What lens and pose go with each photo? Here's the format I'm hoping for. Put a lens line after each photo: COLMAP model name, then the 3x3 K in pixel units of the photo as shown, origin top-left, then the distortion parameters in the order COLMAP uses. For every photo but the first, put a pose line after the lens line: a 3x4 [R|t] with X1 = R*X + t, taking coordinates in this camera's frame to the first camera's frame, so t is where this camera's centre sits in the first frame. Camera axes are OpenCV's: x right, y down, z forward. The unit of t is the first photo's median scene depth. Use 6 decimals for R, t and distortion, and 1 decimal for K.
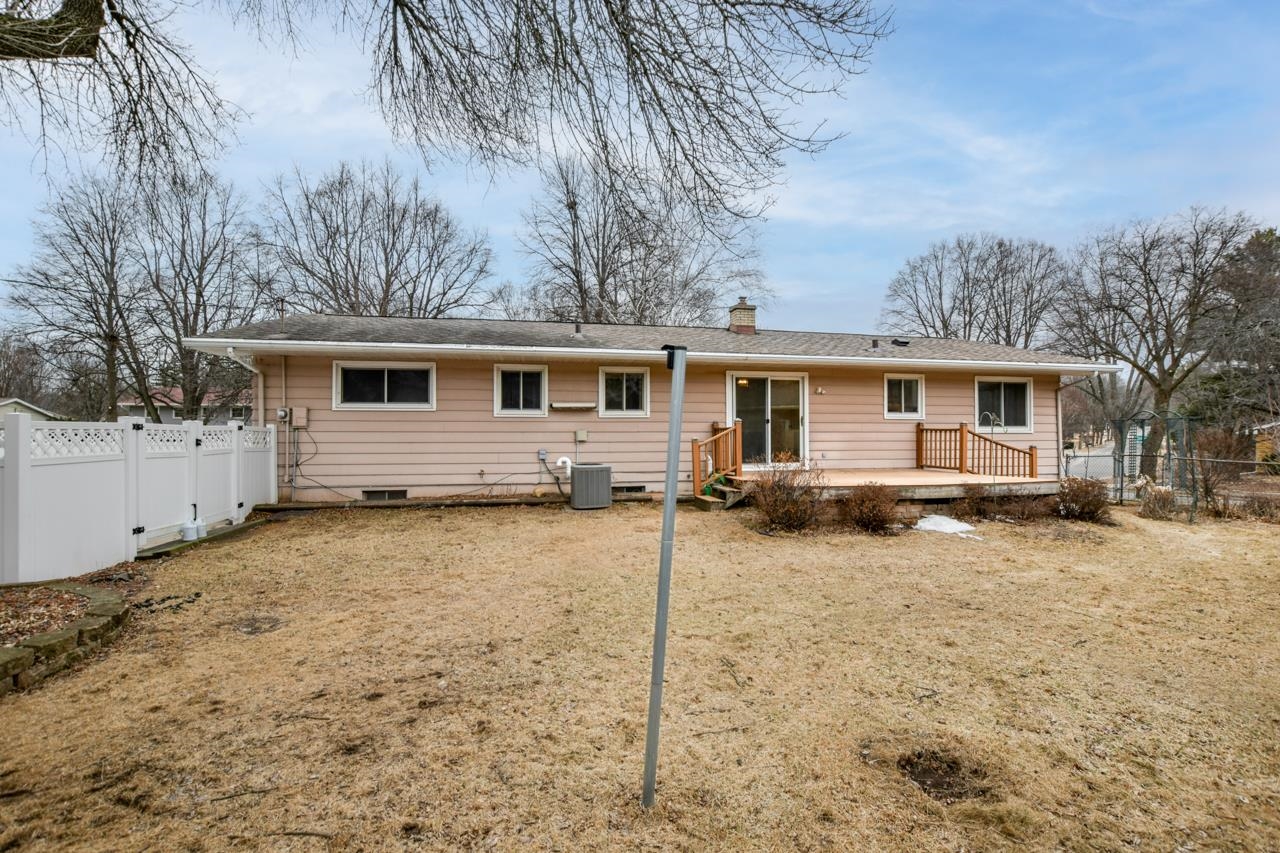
lens RADIAL K [[563.2, 0, 645.5], [0, 563.2, 429.5], [0, 0, 1]] dist [-0.033347, 0.005851]
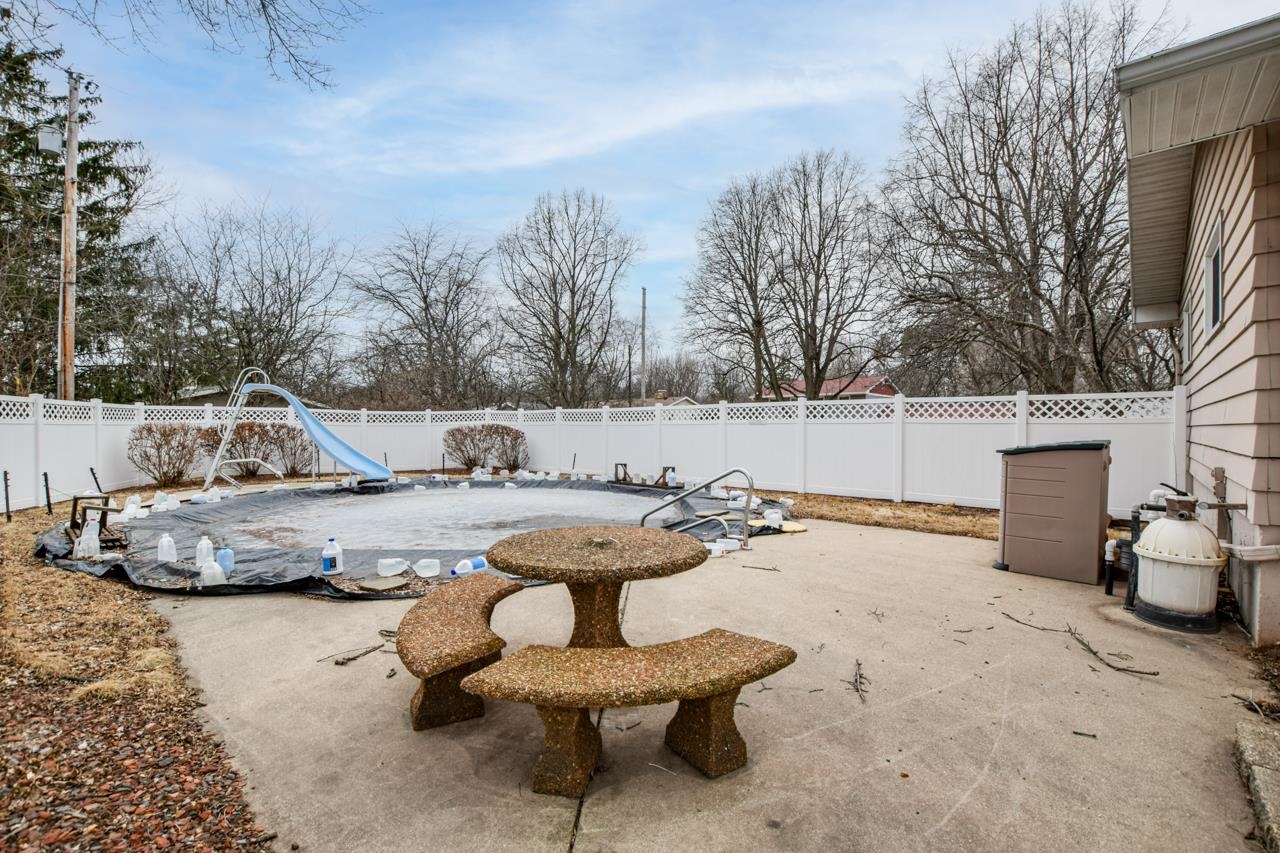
lens RADIAL K [[563.2, 0, 645.5], [0, 563.2, 429.5], [0, 0, 1]] dist [-0.033347, 0.005851]
pose [[0.595787, 0.013058, -0.803036, -0.489971], [0.001714, 0.999845, 0.017530, 0.007207], [0.803140, -0.011820, 0.595672, 0.405020]]
